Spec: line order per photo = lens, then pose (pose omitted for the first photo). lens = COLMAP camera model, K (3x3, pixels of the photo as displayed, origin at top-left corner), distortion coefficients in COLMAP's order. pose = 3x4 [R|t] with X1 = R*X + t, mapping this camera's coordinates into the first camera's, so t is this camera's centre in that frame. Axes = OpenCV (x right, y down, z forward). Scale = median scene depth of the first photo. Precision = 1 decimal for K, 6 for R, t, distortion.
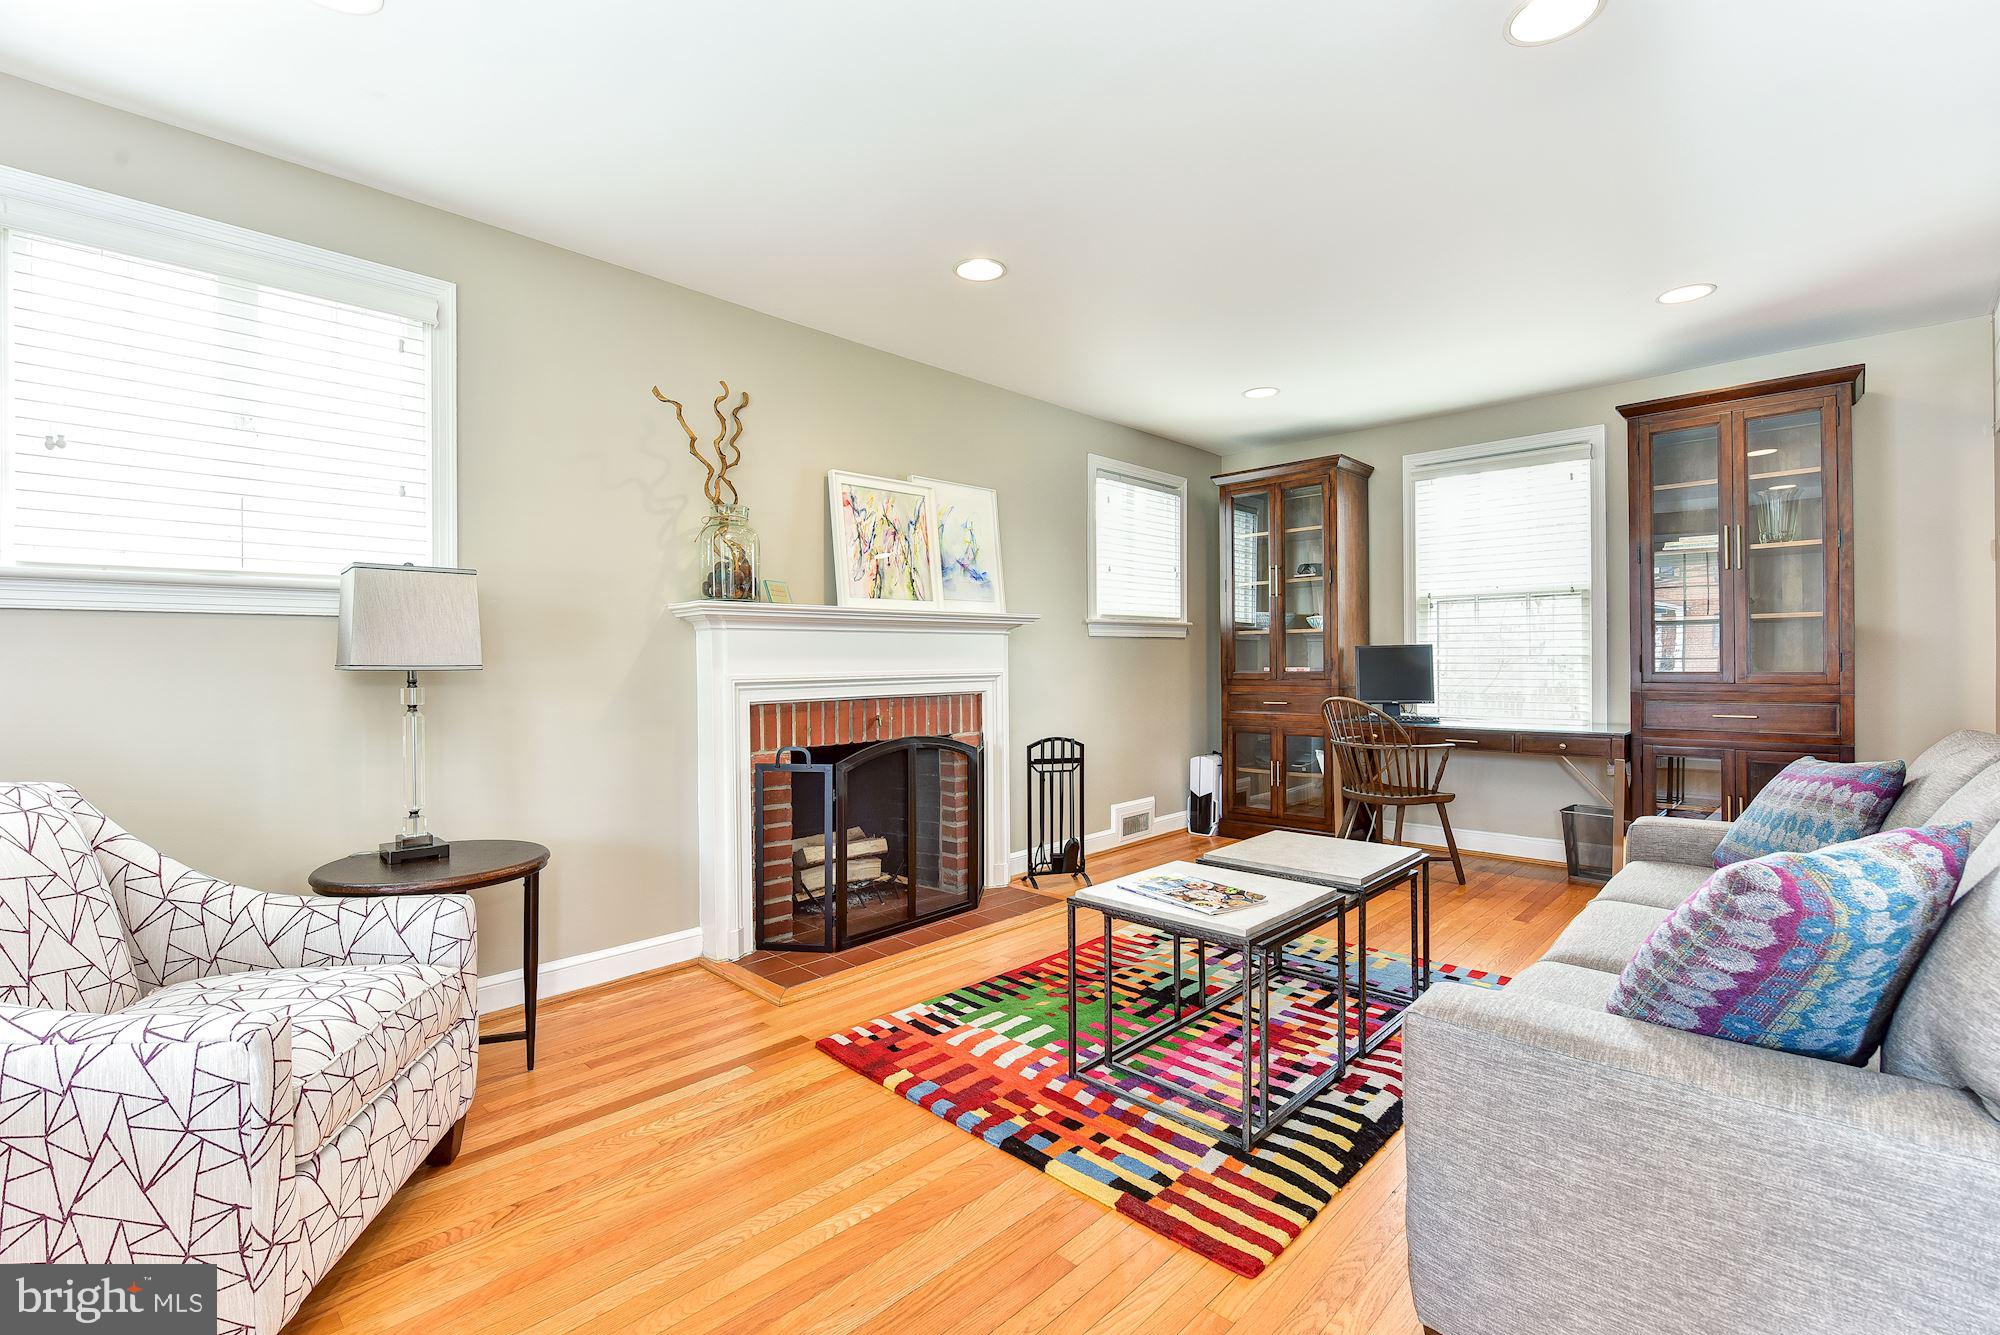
lens RADIAL K [[870.7, 0, 998.0], [0, 870.7, 667.2], [0, 0, 1]] dist [-0.009513, -0.000047]
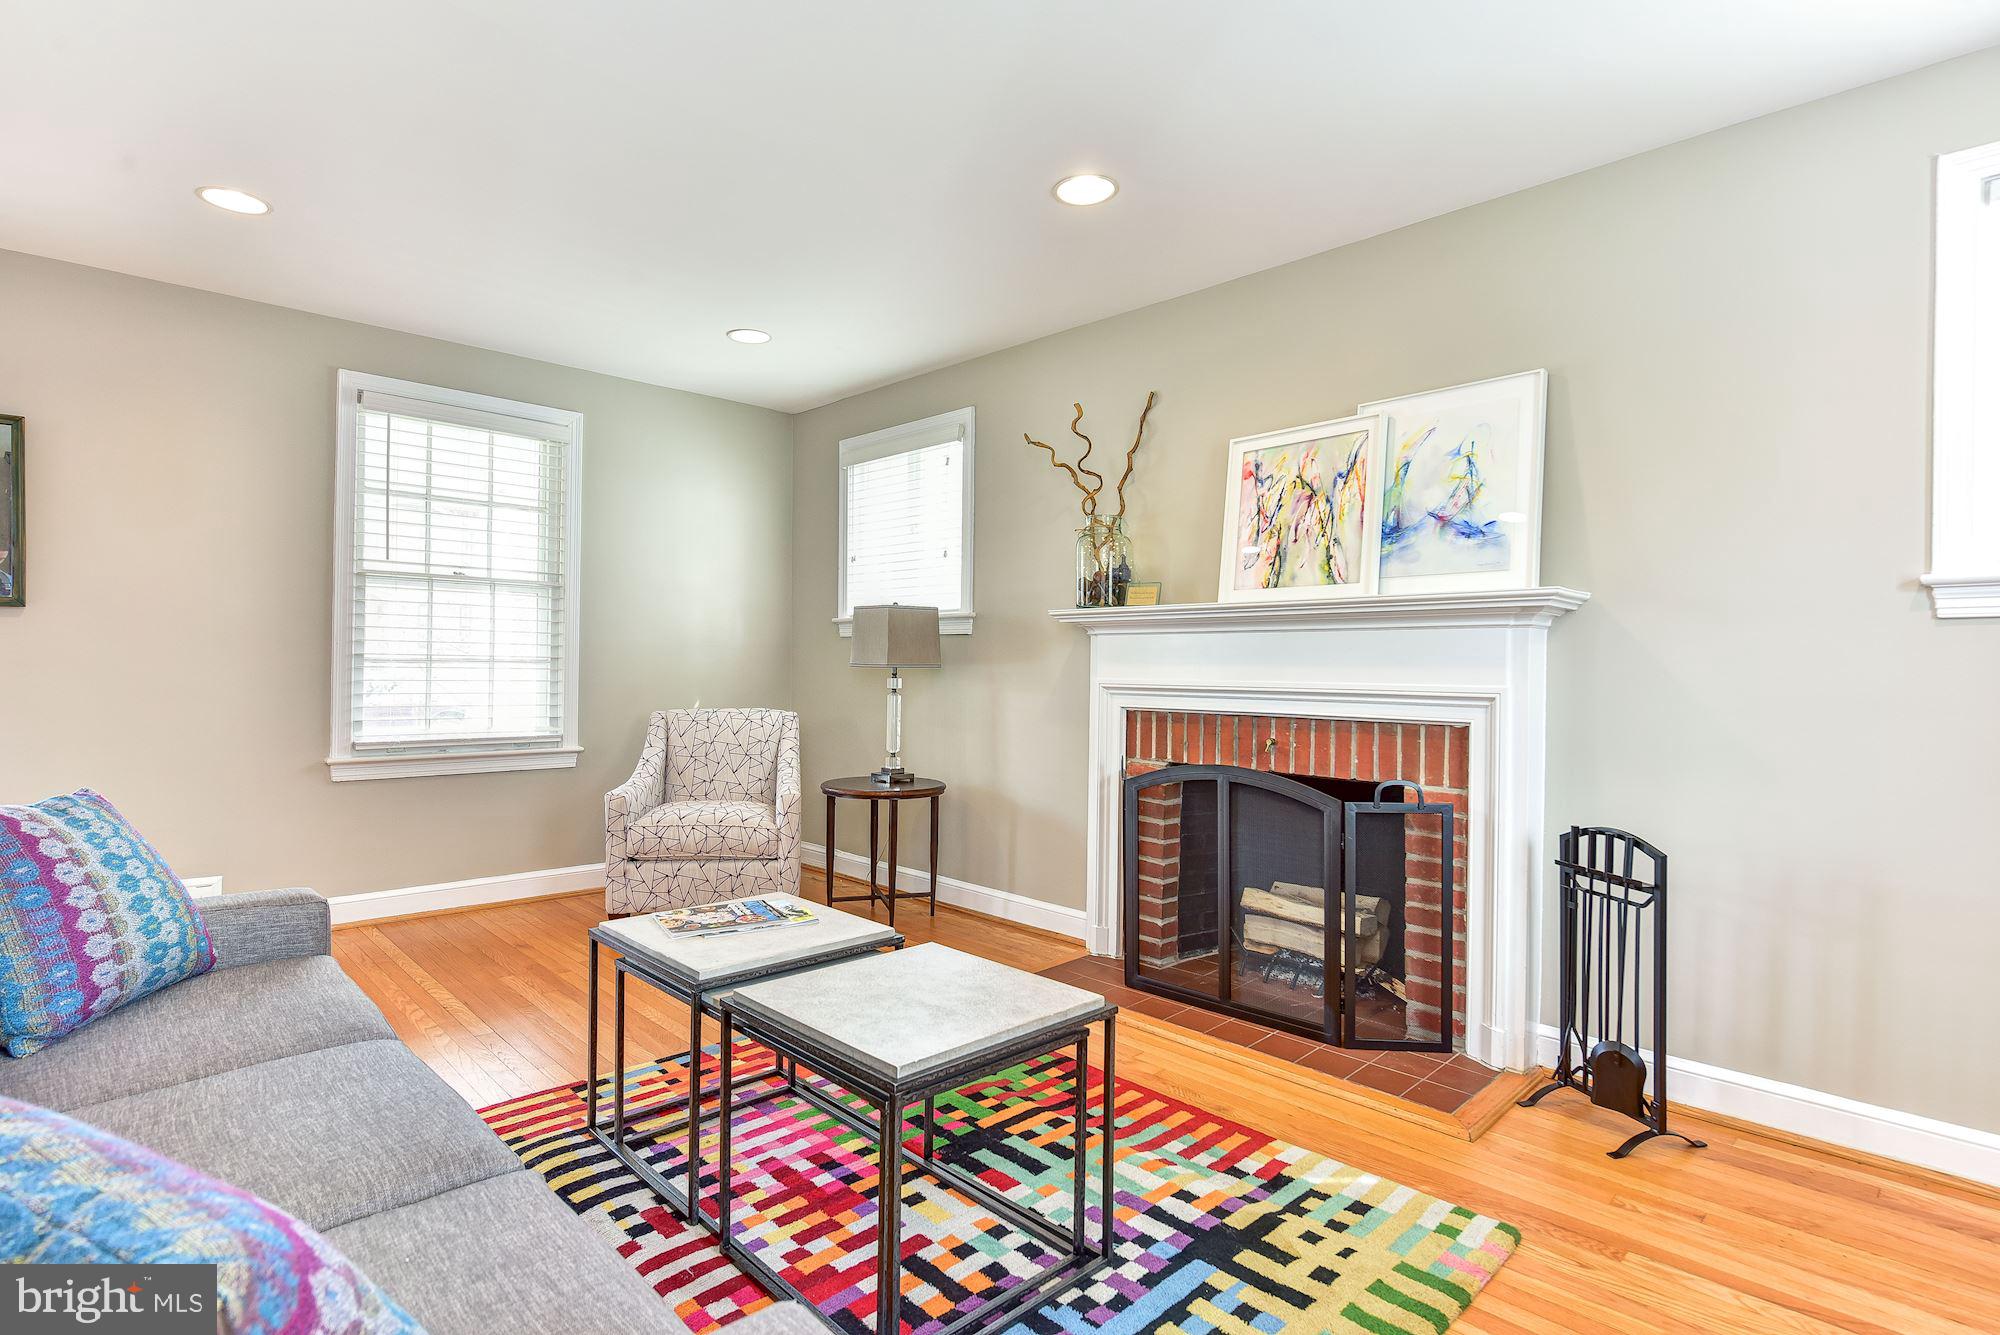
lens RADIAL K [[1002.3, 0, 996.1], [0, 1002.3, 663.2], [0, 0, 1]] dist [-0.002544, 0.000169]
pose [[-0.030685, 0.005391, -0.999515, 0.818875], [-0.022939, 0.999718, 0.006096, -0.012481], [0.999266, 0.023115, -0.030552, 0.842196]]
